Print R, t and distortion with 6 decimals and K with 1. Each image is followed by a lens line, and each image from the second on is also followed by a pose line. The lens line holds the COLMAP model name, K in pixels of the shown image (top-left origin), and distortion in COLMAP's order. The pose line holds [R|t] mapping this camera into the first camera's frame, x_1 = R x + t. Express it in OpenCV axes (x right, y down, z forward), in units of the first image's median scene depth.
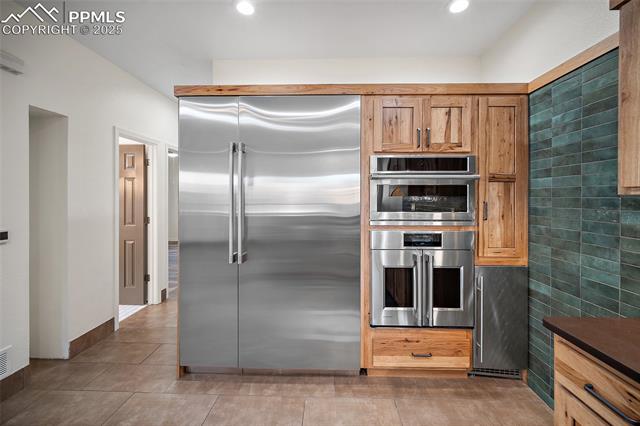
lens RADIAL K [[261.6, 0, 319.8], [0, 261.6, 199.0], [0, 0, 1]] dist [-0.000690, -0.000108]
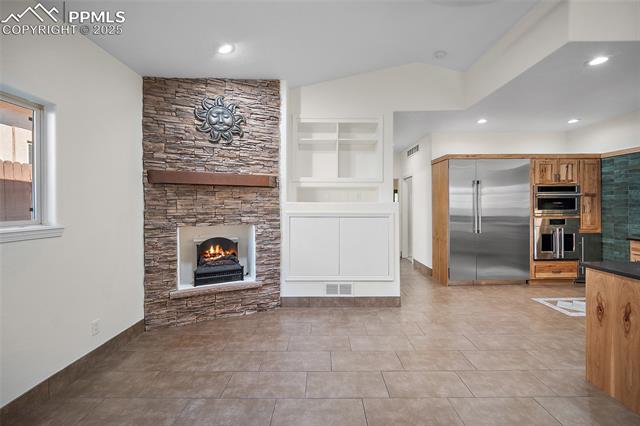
lens RADIAL K [[262.7, 0, 323.6], [0, 262.7, 206.5], [0, 0, 1]] dist [-0.000839, -0.000175]
pose [[0.999366, -0.009582, 0.034294, -1.741458], [0.009467, 0.999949, 0.003499, -0.006432], [-0.034325, -0.003172, 0.999406, -1.240271]]
